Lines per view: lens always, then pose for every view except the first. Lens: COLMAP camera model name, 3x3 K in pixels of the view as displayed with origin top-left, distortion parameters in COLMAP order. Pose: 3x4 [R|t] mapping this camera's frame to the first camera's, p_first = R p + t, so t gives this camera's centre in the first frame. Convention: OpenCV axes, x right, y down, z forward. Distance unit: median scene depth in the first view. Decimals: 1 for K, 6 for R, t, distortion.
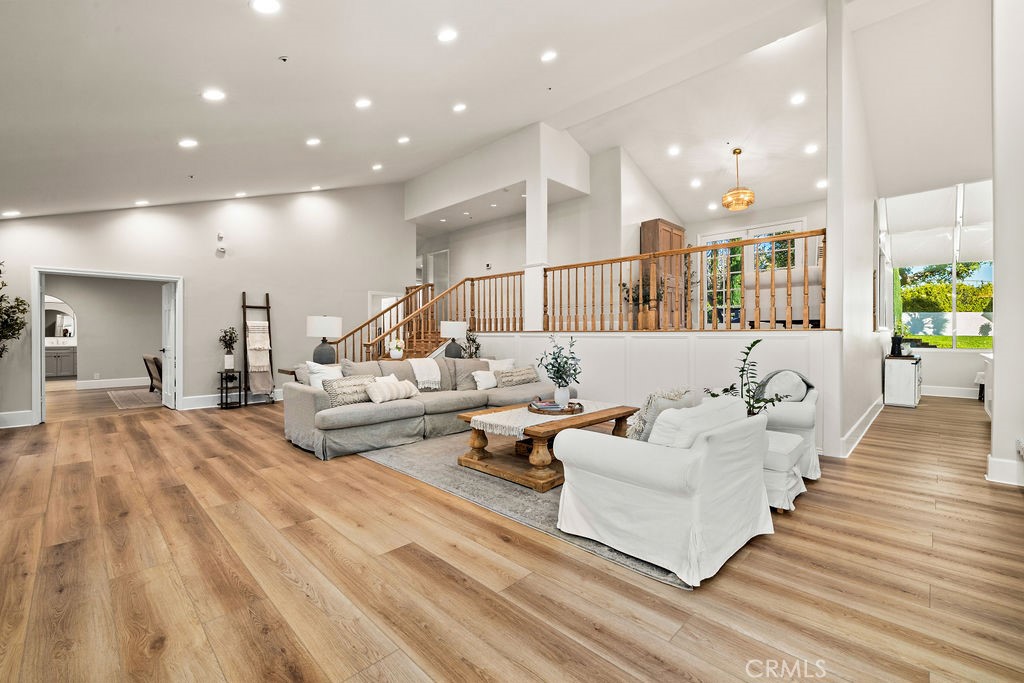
lens RADIAL K [[433.3, 0, 515.3], [0, 433.3, 335.0], [0, 0, 1]] dist [0.002621, -0.000432]
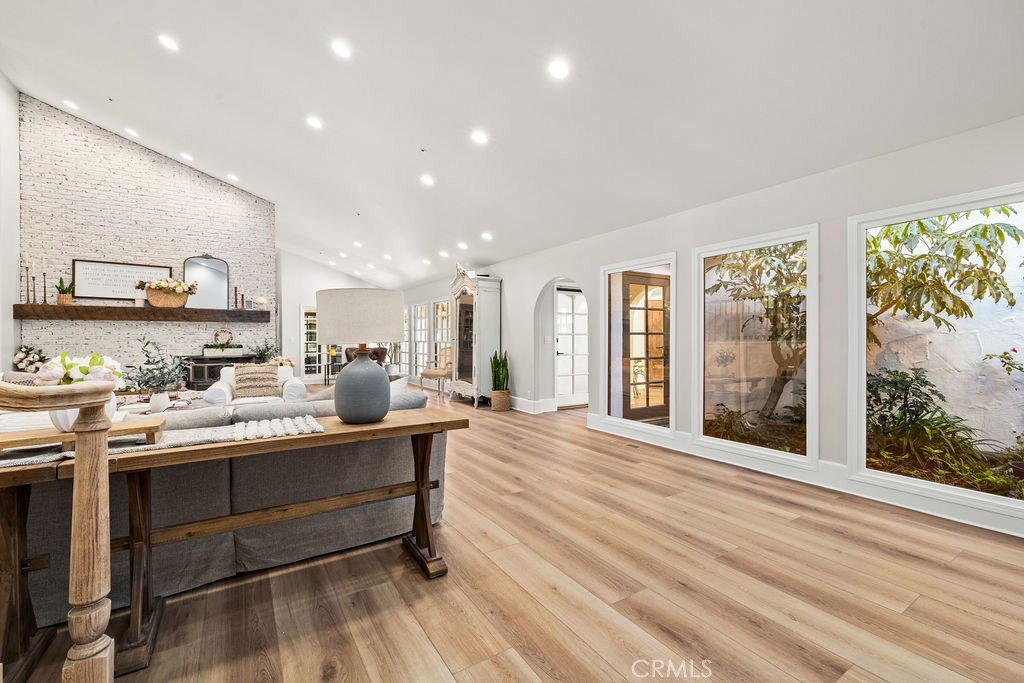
lens RADIAL K [[433.3, 0, 507.9], [0, 433.3, 340.2], [0, 0, 1]] dist [0.002621, -0.000432]
pose [[-0.973069, 0.004845, 0.230463, -0.850927], [0.006754, 0.999949, 0.007495, -0.000179], [-0.230415, 0.008849, -0.973052, 1.750564]]
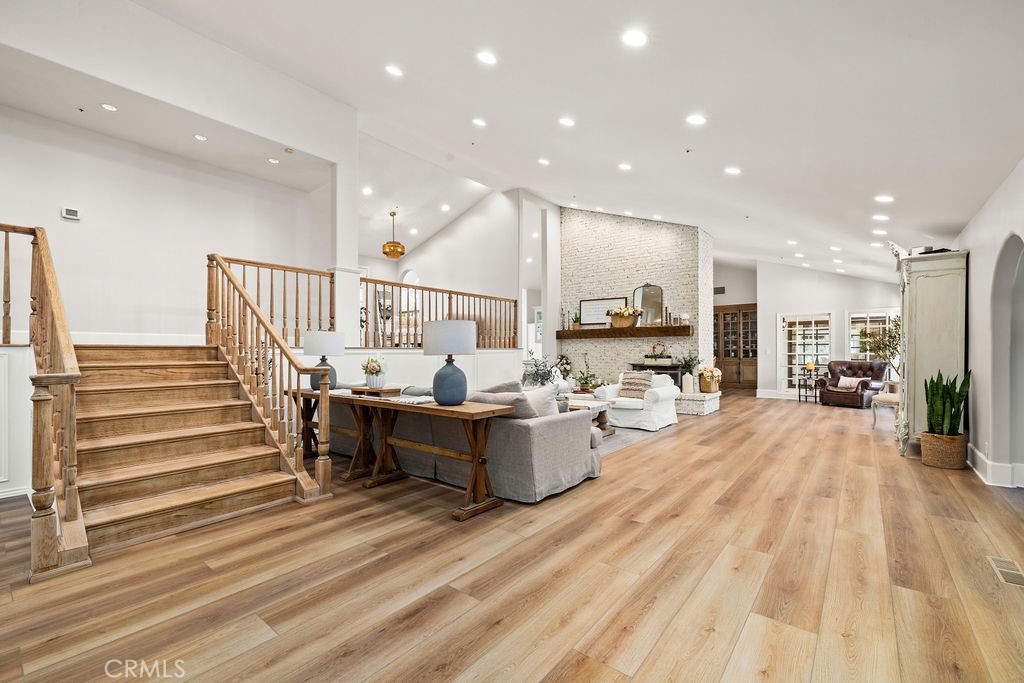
lens RADIAL K [[433.3, 0, 508.4], [0, 433.3, 354.0], [0, 0, 1]] dist [0.002621, -0.000432]
pose [[-0.093702, -0.003905, 0.995593, -1.372537], [0.006053, 0.999972, 0.004492, 0.002090], [-0.995582, 0.006448, -0.093676, 1.261113]]
